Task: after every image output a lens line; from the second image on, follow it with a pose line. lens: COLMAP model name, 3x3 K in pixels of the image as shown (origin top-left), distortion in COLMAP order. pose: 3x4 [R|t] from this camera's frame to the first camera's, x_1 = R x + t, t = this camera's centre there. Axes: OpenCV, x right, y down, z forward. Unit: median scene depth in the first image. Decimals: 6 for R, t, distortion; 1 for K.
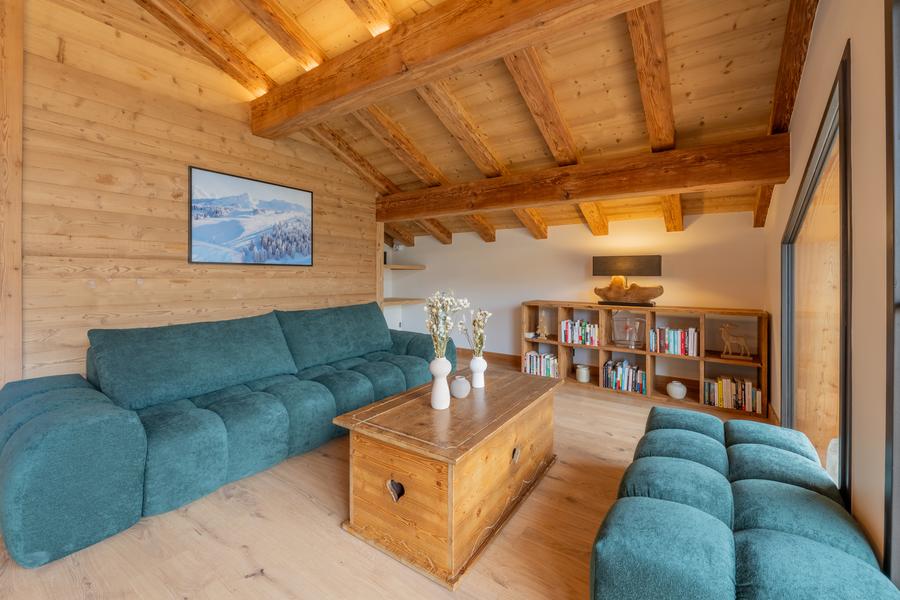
lens RADIAL K [[358.2, 0, 450.8], [0, 358.2, 281.5], [0, 0, 1]] dist [-0.002424, -0.000374]
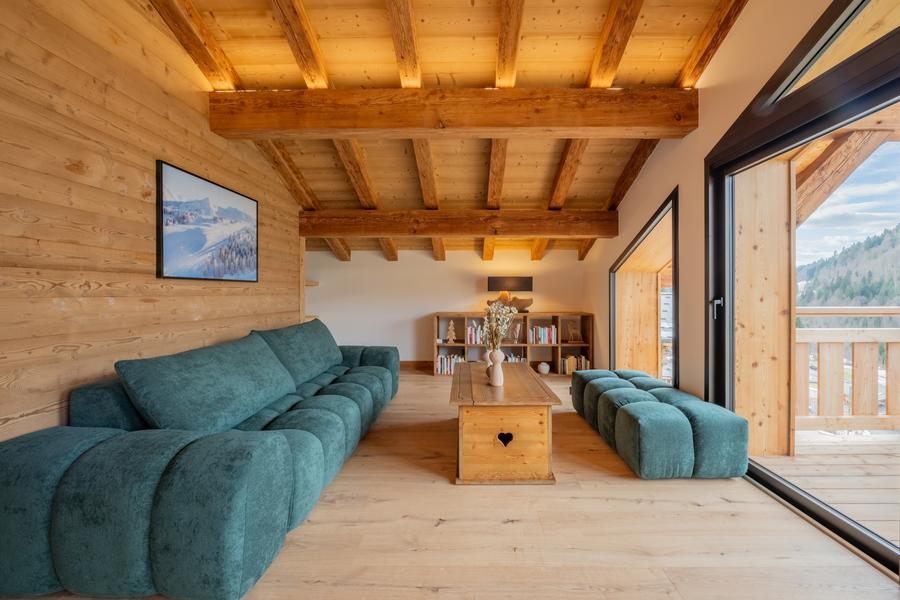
lens RADIAL K [[364.8, 0, 450.0], [0, 364.8, 300.0], [0, 0, 1]] dist [-0.002071, -0.000261]
pose [[0.838441, -0.017602, 0.544707, -0.561993], [0.013811, 0.999844, 0.011051, -0.000876], [-0.544817, -0.001743, 0.838553, -0.059021]]
